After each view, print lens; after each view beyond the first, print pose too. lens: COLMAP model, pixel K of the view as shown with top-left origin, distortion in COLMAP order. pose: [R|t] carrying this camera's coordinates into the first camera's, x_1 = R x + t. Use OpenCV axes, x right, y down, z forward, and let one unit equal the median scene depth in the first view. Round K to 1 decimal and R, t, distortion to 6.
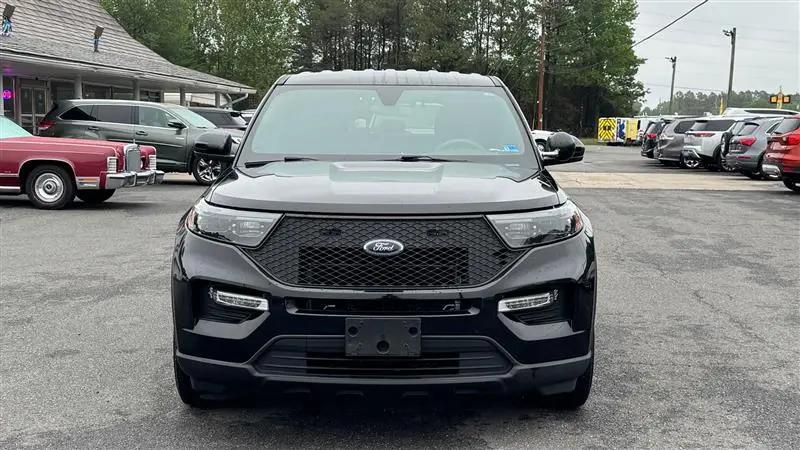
lens RADIAL K [[1064.1, 0, 405.2], [0, 1064.1, 221.5], [0, 0, 1]] dist [0.151494, 0.000000]
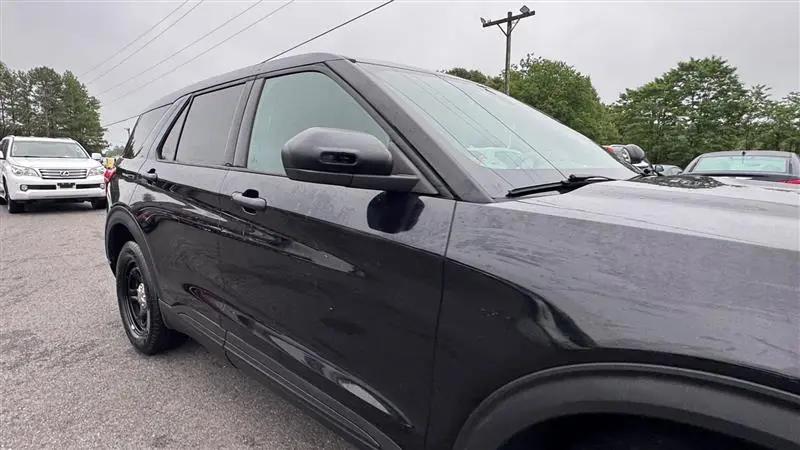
lens RADIAL K [[423.9, 0, 397.8], [0, 423.9, 225.1], [0, 0, 1]] dist [-0.003220, 0.000647]
pose [[0.672858, -0.114517, 0.730854, -0.272929], [0.070284, 0.993373, 0.090944, -0.050408], [-0.736425, -0.009825, 0.676447, 0.763424]]
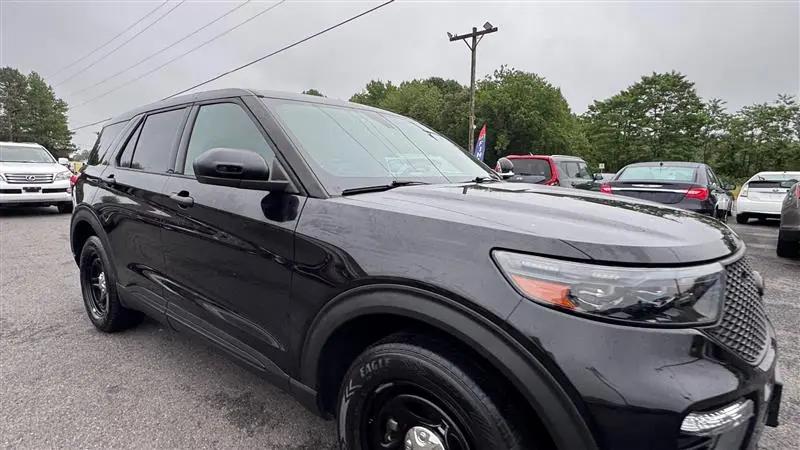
lens RADIAL K [[423.9, 0, 402.3], [0, 423.9, 226.6], [0, 0, 1]] dist [-0.003220, 0.000647]
pose [[0.629696, -0.105332, 0.769667, -0.295867], [0.065527, 0.994436, 0.082482, -0.043236], [-0.774073, -0.001504, 0.633095, 0.658755]]
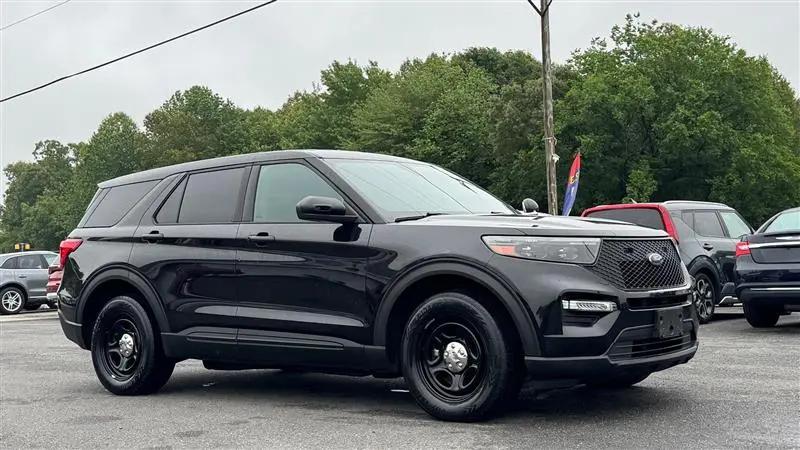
lens RADIAL K [[1063.8, 0, 403.0], [0, 1063.8, 225.3], [0, 0, 1]] dist [0.138575, 0.000000]
pose [[0.635669, -0.003113, 0.771956, -0.852349], [0.111821, 0.989816, -0.088088, 0.043674], [-0.763820, 0.142315, 0.629544, 0.240792]]
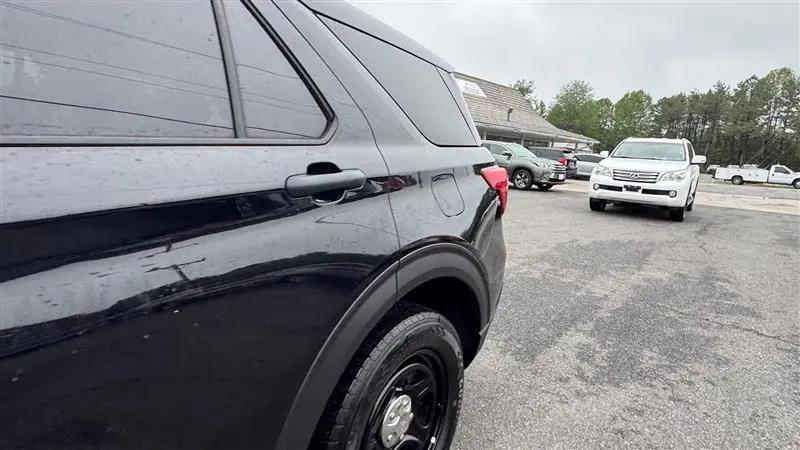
lens RADIAL K [[423.9, 0, 396.3], [0, 423.9, 221.4], [0, 0, 1]] dist [-0.003220, 0.000647]
pose [[0.795265, 0.129596, -0.592248, 0.224429], [-0.097243, 0.991505, 0.086384, -0.072639], [0.598412, -0.011107, 0.801112, 1.053575]]
